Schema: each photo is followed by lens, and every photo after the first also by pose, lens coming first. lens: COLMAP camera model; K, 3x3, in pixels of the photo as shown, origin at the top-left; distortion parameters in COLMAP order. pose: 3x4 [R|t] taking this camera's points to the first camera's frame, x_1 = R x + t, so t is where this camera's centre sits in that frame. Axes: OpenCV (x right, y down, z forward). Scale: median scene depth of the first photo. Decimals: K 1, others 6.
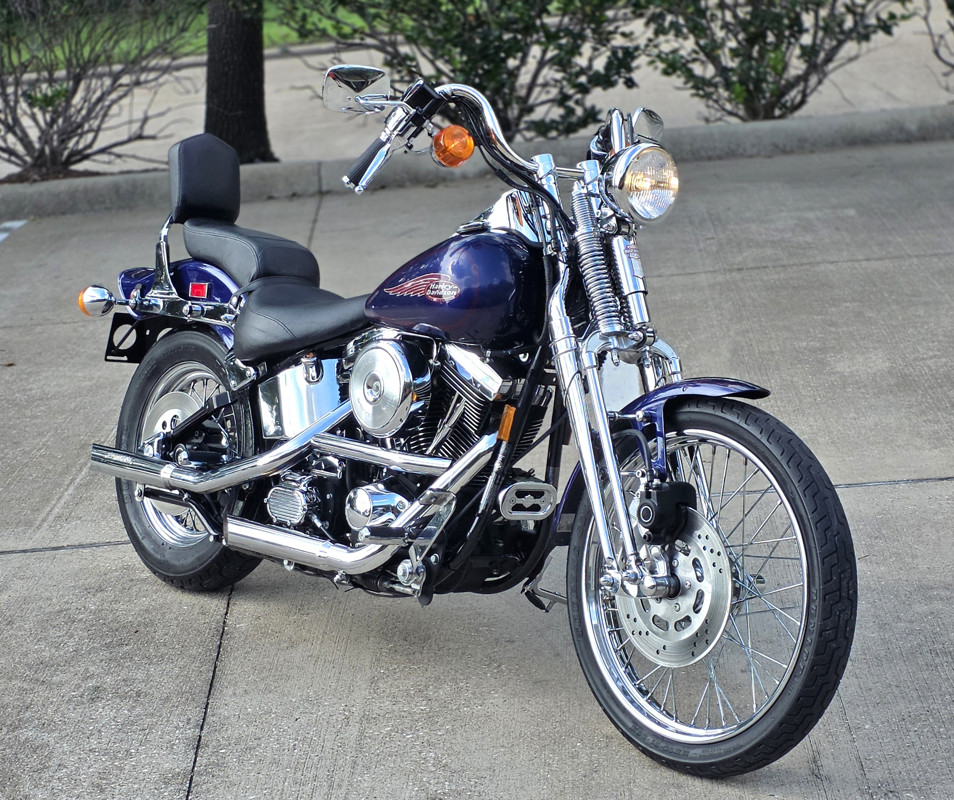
lens RADIAL K [[2257.7, 0, 506.2], [0, 2257.7, 379.7], [0, 0, 1]] dist [0.210628, 0.000000]
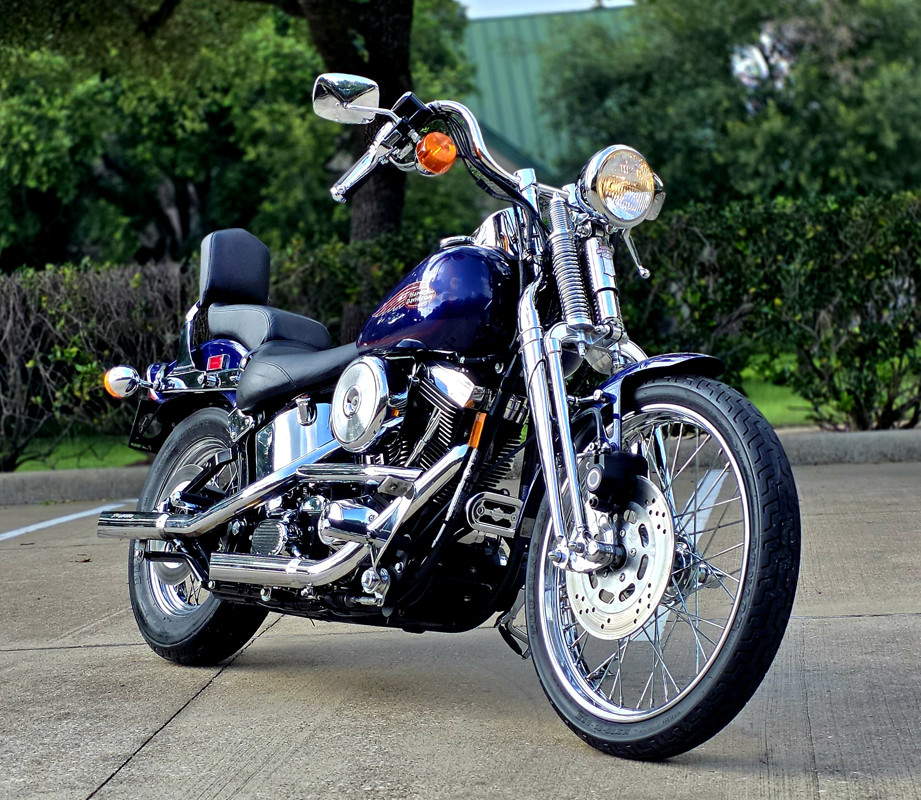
lens RADIAL K [[2212.8, 0, 457.3], [0, 2212.8, 400.3], [0, 0, 1]] dist [0.213441, 0.000000]
pose [[0.993516, 0.033697, -0.108581, 0.096276], [-0.054790, 0.978752, -0.197593, 0.198296], [0.099615, 0.202261, 0.974252, 0.046833]]
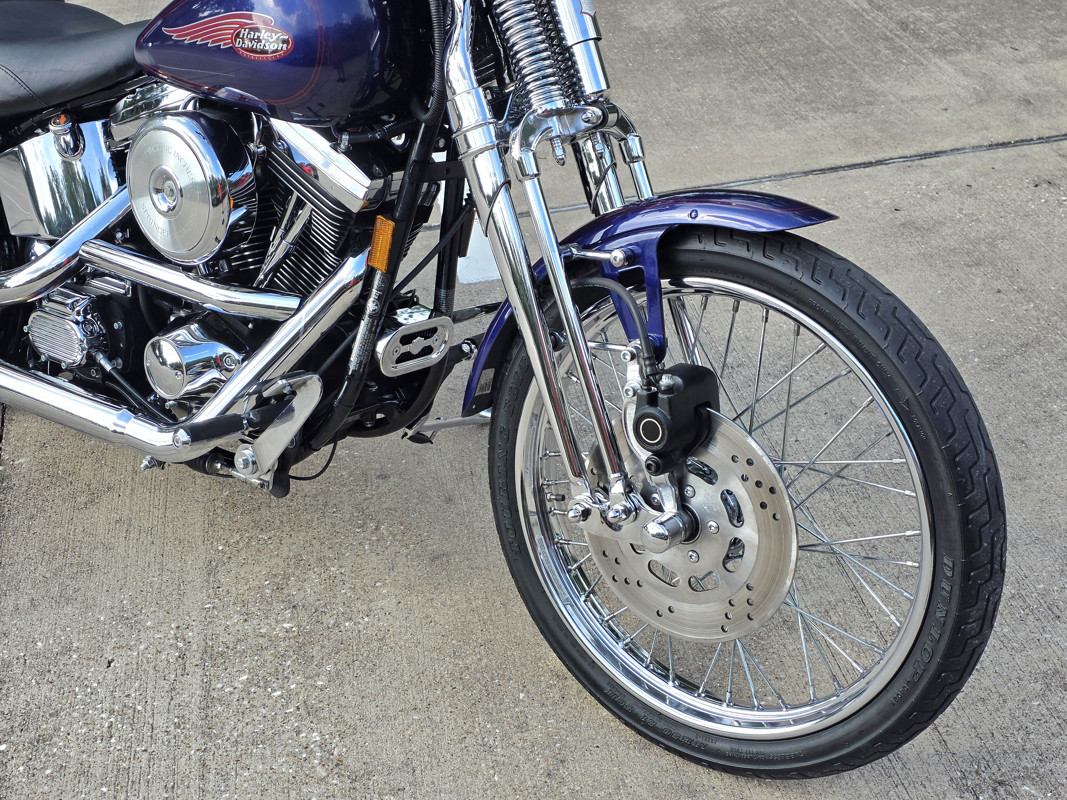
lens RADIAL K [[1441.6, 0, 539.4], [0, 1441.6, 403.0], [0, 0, 1]] dist [0.075989, 0.000000]
pose [[0.980013, -0.094336, 0.175141, -0.032636], [0.037971, 0.952929, 0.300806, -0.061339], [-0.195274, -0.288144, 0.937465, 0.577397]]
